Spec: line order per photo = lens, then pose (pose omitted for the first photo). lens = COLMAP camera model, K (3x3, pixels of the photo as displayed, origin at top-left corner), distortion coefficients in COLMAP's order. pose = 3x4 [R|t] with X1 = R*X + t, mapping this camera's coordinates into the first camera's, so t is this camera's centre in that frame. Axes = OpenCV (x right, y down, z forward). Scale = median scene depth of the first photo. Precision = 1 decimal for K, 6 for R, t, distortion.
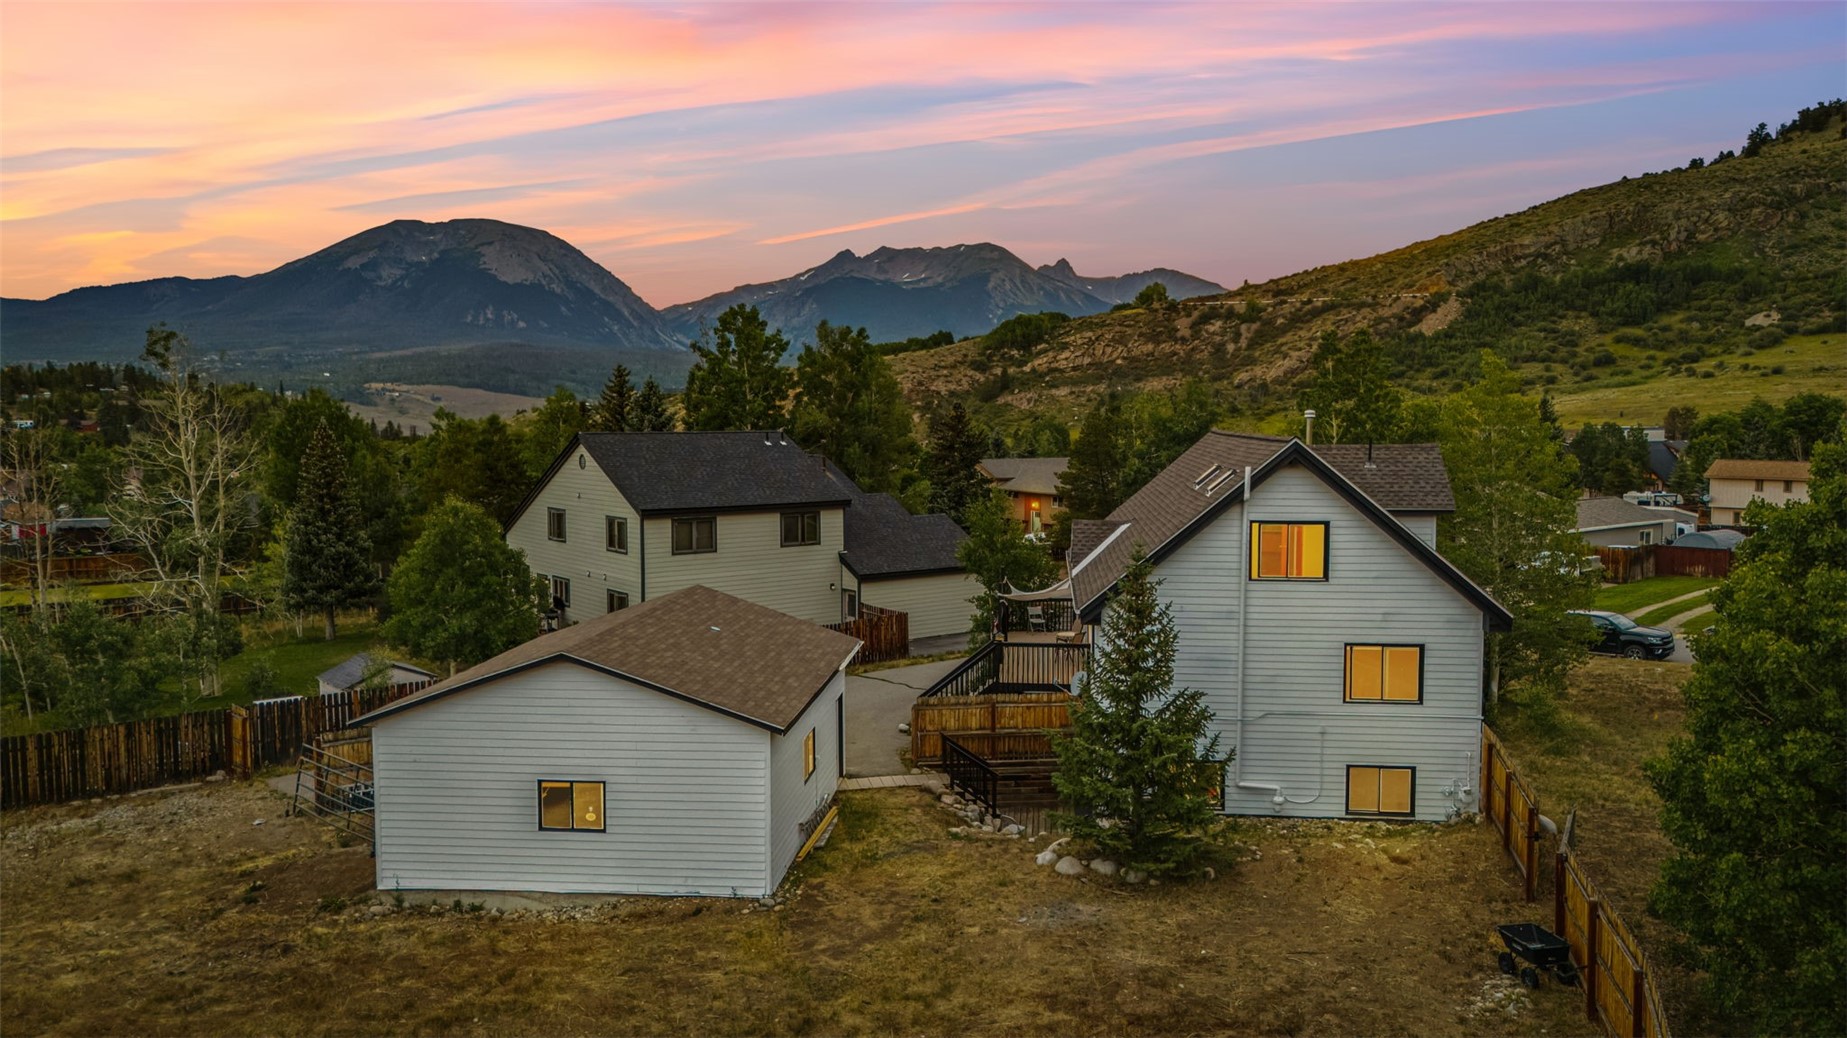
lens RADIAL K [[1343.8, 0, 923.5], [0, 1343.8, 519.0], [0, 0, 1]] dist [0.075845, -0.086441]
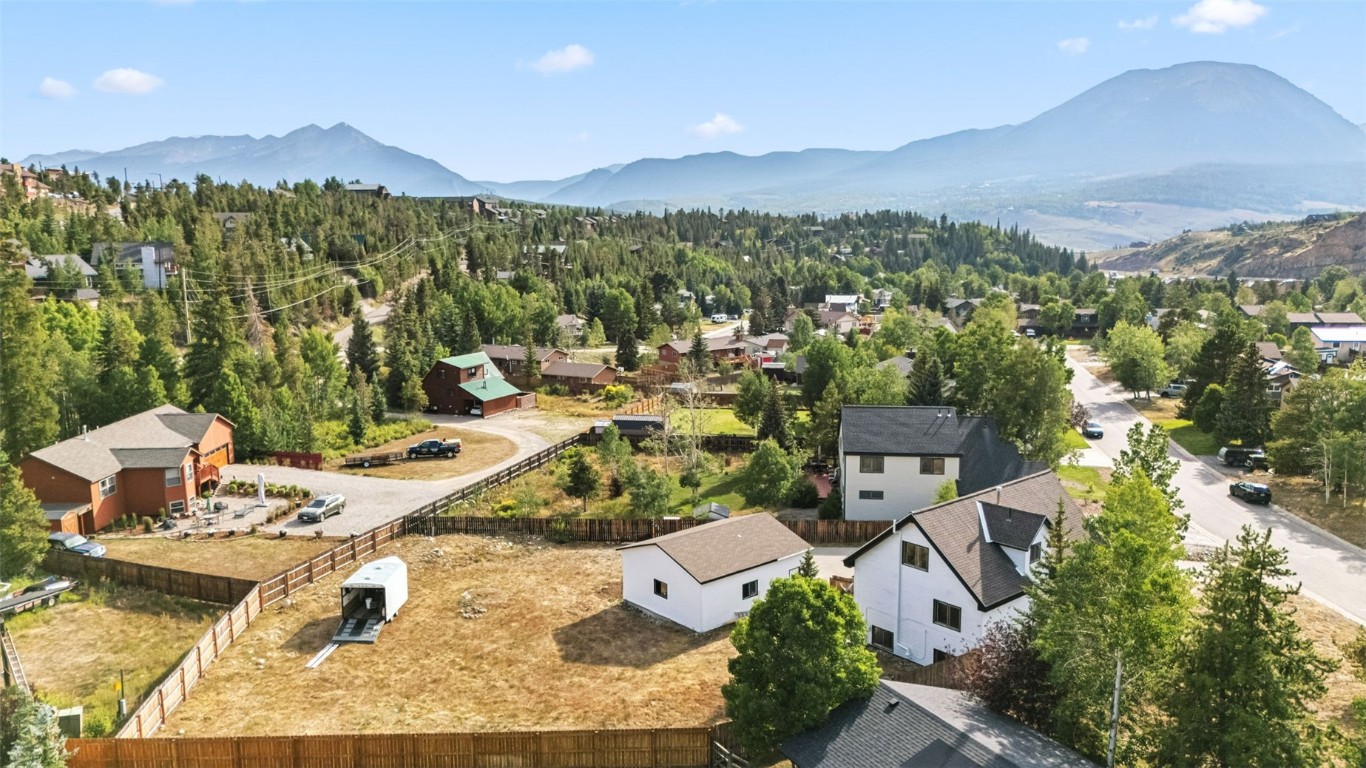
lens RADIAL K [[993.9, 0, 683.0], [0, 993.9, 384.0], [0, 0, 1]] dist [0.075845, -0.086441]
pose [[0.715252, 0.105864, -0.690802, 0.650810], [-0.045987, 0.993447, 0.104629, -0.249700], [0.697352, -0.043068, 0.715434, -0.302017]]
